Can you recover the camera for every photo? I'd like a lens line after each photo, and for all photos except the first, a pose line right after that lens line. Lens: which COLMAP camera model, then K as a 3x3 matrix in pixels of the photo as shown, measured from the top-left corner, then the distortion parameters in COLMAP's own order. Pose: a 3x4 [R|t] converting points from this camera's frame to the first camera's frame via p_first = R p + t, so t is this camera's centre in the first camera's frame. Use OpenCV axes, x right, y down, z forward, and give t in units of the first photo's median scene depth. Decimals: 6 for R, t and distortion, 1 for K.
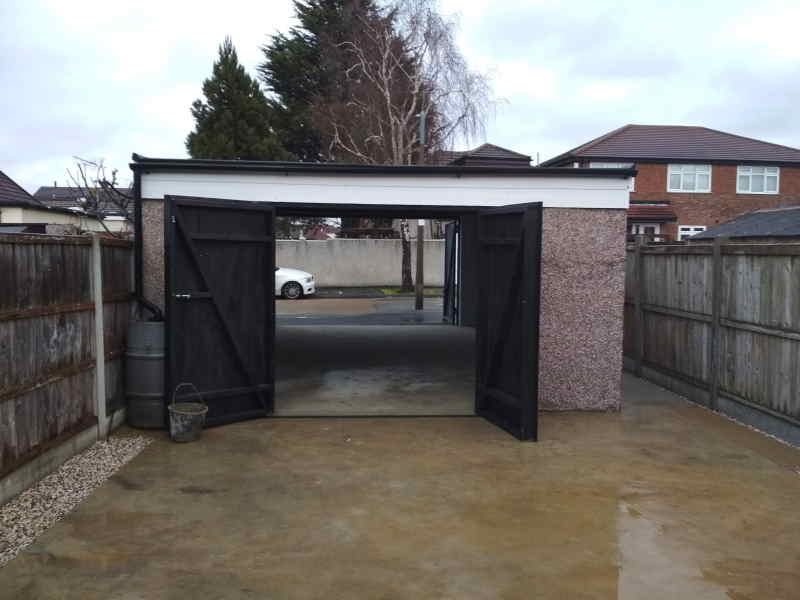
lens RADIAL K [[741.0, 0, 400.0], [0, 741.0, 300.0], [0, 0, 1]] dist [0.112964, -0.238287]
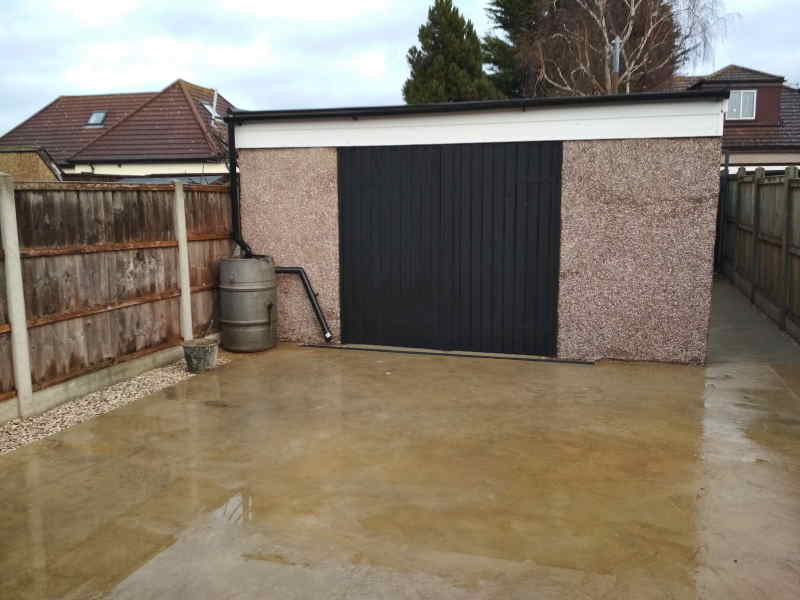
lens RADIAL K [[737.8, 0, 390.5], [0, 737.8, 297.2], [0, 0, 1]] dist [0.100724, -0.187146]
pose [[0.930845, 0.032200, -0.363993, 0.267252], [-0.005179, 0.997172, 0.074971, 0.002352], [0.365378, -0.067902, 0.928379, 0.035234]]
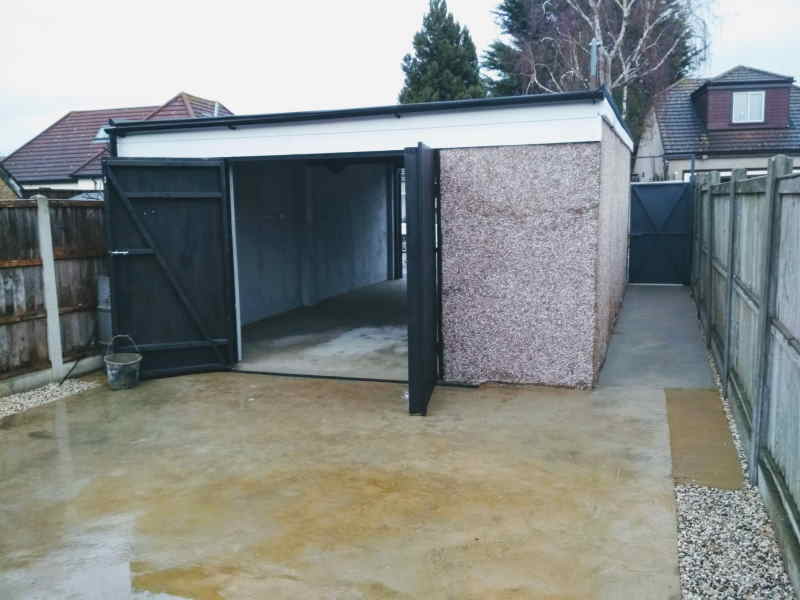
lens RADIAL K [[741.0, 0, 400.0], [0, 741.0, 300.0], [0, 0, 1]] dist [0.112964, -0.238287]
pose [[0.912511, 0.021855, -0.408468, 0.438856], [0.005484, 0.997828, 0.065640, -0.005260], [0.409015, -0.062137, 0.910410, 0.166994]]
